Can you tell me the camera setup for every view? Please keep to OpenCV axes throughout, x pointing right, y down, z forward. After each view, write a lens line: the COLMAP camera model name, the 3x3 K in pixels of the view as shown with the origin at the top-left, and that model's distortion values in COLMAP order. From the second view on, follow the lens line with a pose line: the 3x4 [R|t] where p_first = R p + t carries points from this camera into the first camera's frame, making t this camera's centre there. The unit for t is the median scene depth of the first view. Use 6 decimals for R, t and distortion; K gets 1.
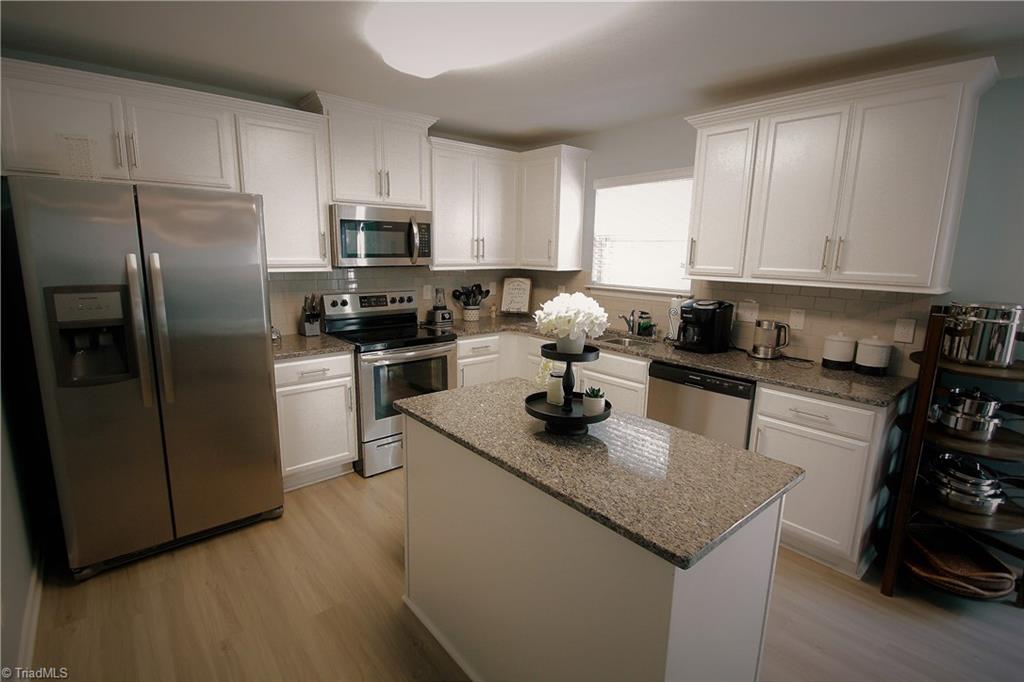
lens RADIAL K [[475.5, 0, 502.7], [0, 475.5, 338.6], [0, 0, 1]] dist [0.002480, -0.012275]
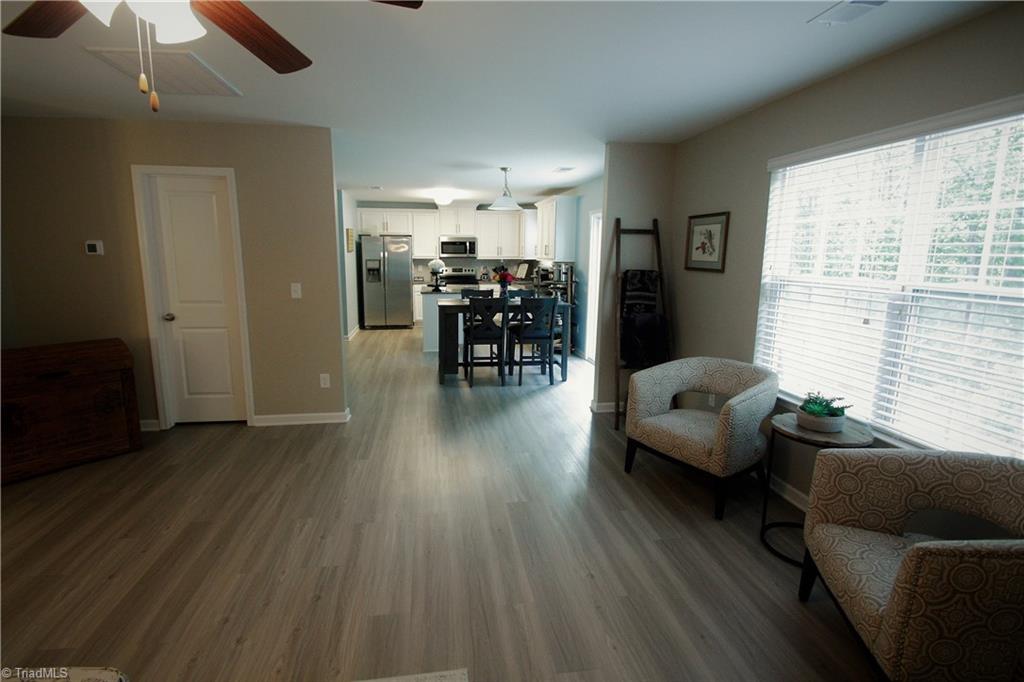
lens RADIAL K [[475.5, 0, 502.7], [0, 475.5, 338.6], [0, 0, 1]] dist [0.002480, -0.012275]
pose [[0.845415, 0.077093, -0.528517, 1.510745], [-0.085667, 0.996289, 0.008293, 0.285290], [0.527195, 0.038265, 0.848882, -1.249066]]
